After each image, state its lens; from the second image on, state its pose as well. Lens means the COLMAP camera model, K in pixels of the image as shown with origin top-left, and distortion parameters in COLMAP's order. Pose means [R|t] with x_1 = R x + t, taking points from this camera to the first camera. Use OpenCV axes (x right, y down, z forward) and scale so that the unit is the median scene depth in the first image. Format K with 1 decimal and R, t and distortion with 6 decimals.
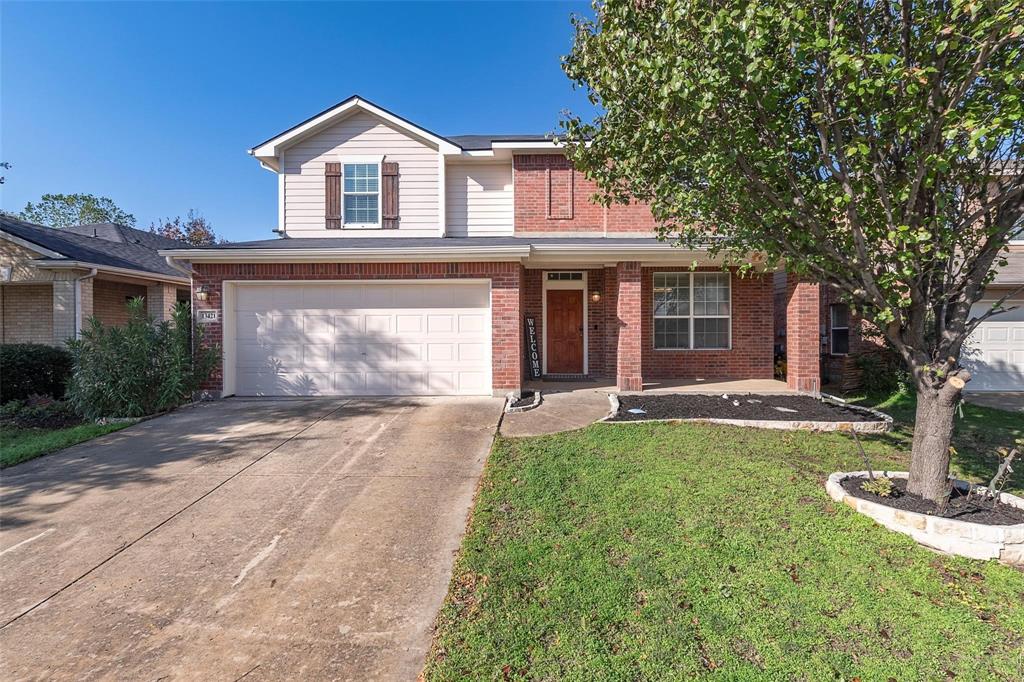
lens RADIAL K [[458.0, 0, 512.0], [0, 458.0, 338.1], [0, 0, 1]] dist [-0.000264, 0.000007]
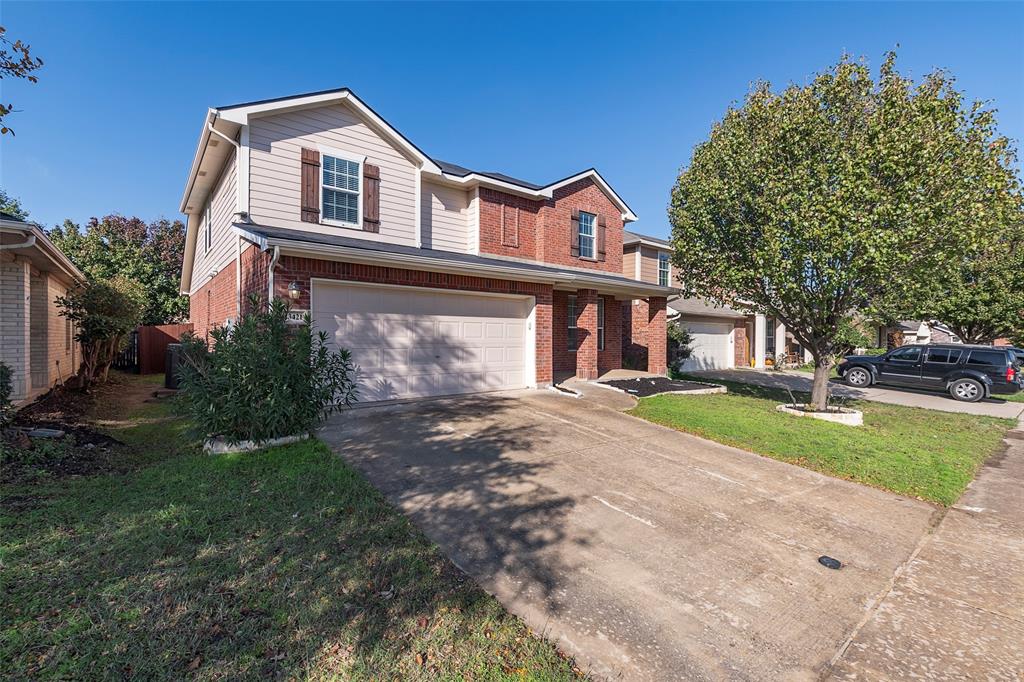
lens RADIAL K [[439.5, 0, 512.0], [0, 439.5, 341.0], [0, 0, 1]] dist [0.000803, -0.000020]
pose [[0.782324, 0.003752, 0.622861, -0.638270], [-0.005106, 0.999987, 0.000389, -0.003873], [-0.622851, -0.003485, 0.782332, 0.064288]]
